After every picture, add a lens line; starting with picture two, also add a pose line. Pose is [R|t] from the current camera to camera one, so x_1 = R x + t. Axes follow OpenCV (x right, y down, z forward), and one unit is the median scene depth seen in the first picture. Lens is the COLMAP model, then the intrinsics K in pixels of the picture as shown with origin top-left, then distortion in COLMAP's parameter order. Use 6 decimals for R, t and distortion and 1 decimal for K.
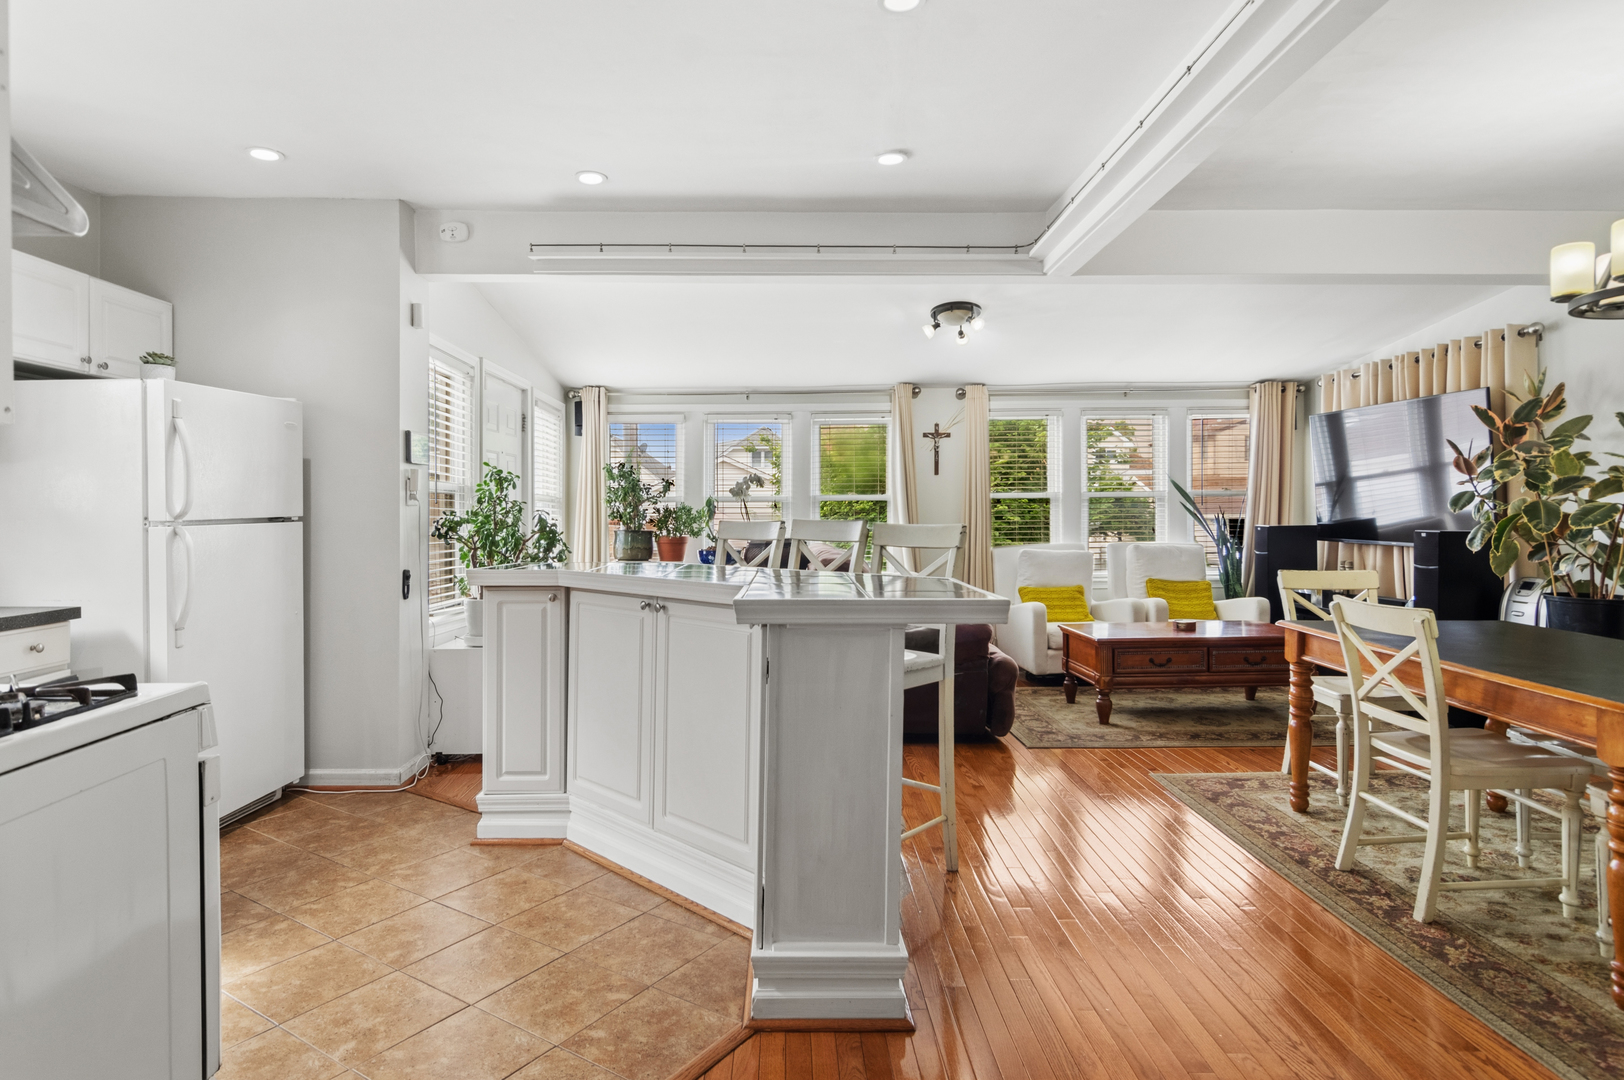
lens RADIAL K [[875.1, 0, 806.2], [0, 875.1, 534.4], [0, 0, 1]] dist [-0.000829, 0.000850]
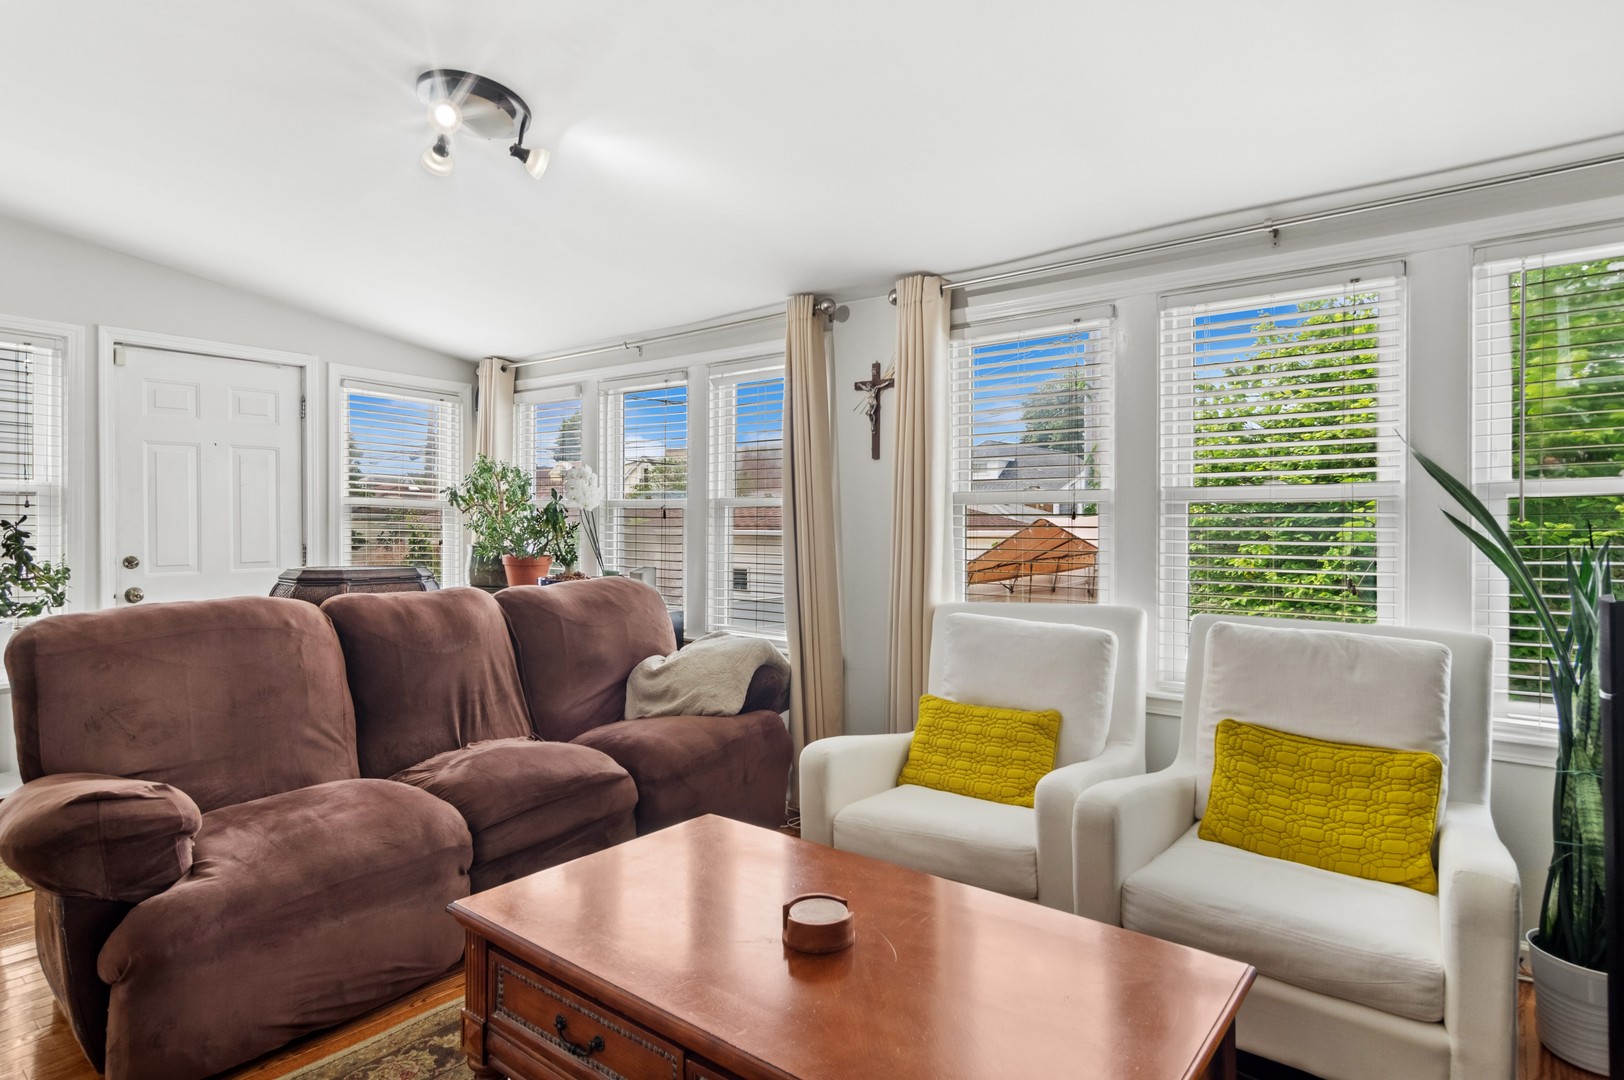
lens RADIAL K [[875.1, 0, 806.2], [0, 875.1, 534.4], [0, 0, 1]] dist [-0.000829, 0.000850]
pose [[0.761483, 0.025559, -0.647681, 0.891543], [-0.032772, 0.999462, 0.000911, -0.039824], [0.647356, 0.020532, 0.761911, 1.082755]]
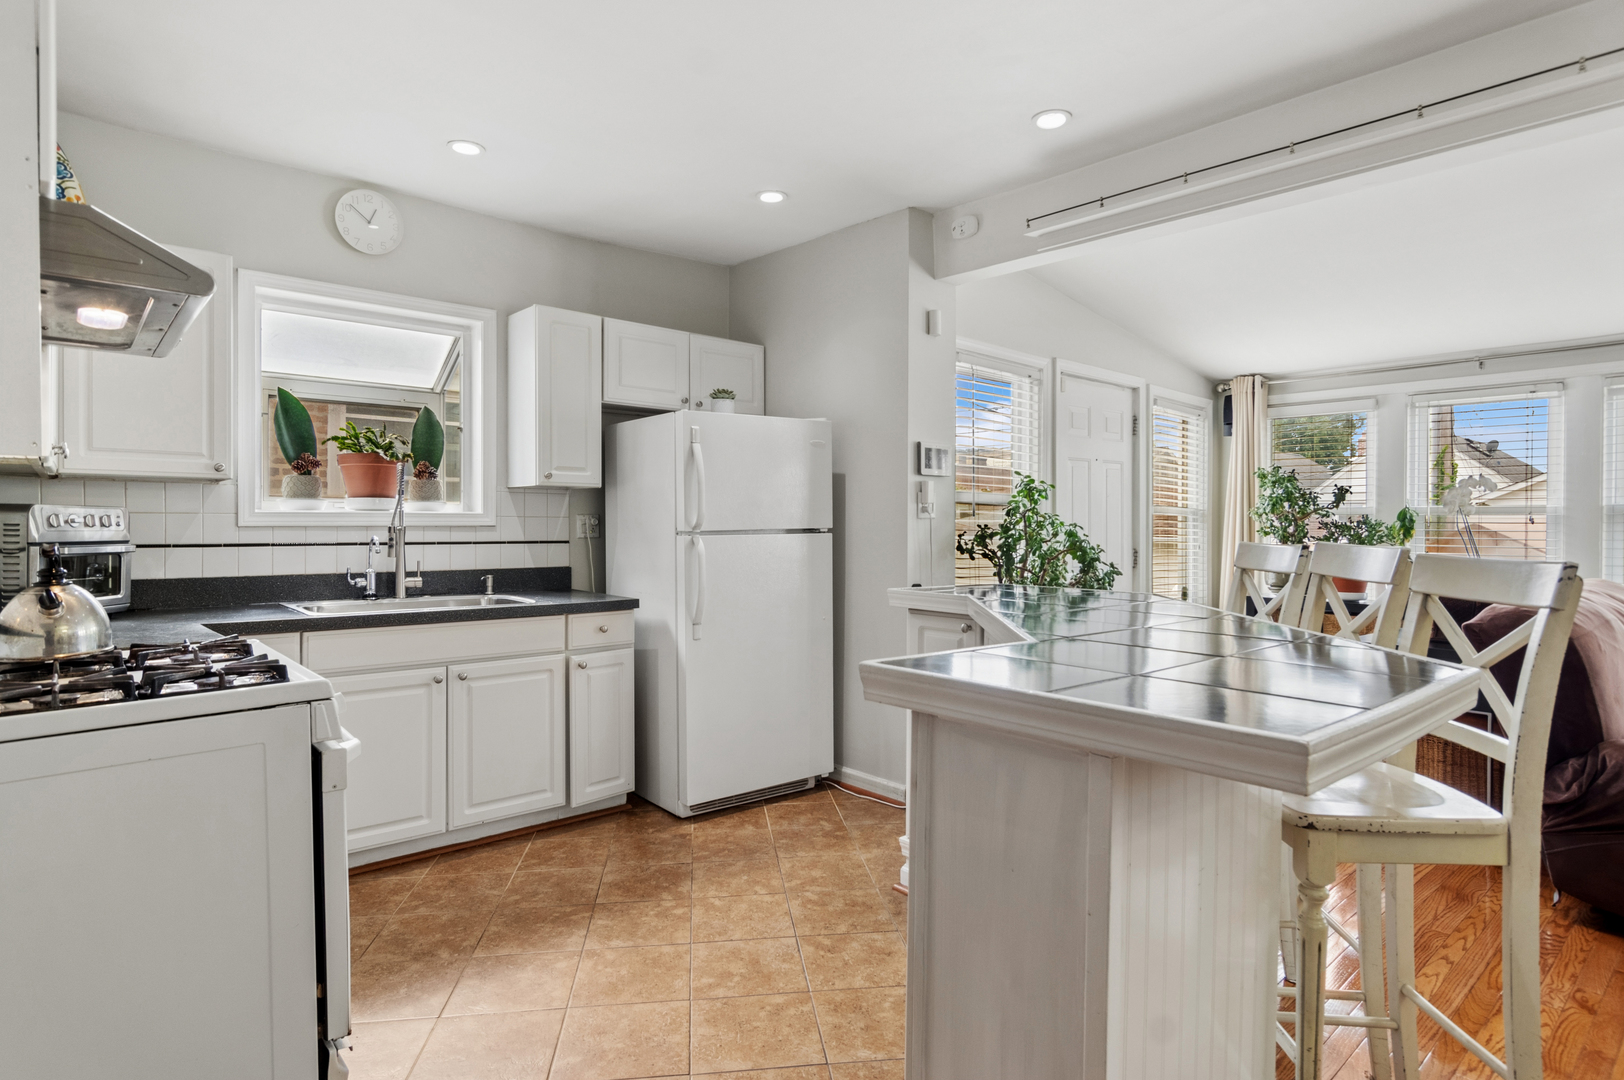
lens RADIAL K [[875.1, 0, 806.2], [0, 875.1, 534.4], [0, 0, 1]] dist [-0.000829, 0.000850]
pose [[0.663952, 0.018680, -0.747542, 0.193406], [-0.028378, 0.999597, -0.000226, -0.011556], [0.747237, 0.021364, 0.664214, 0.258575]]
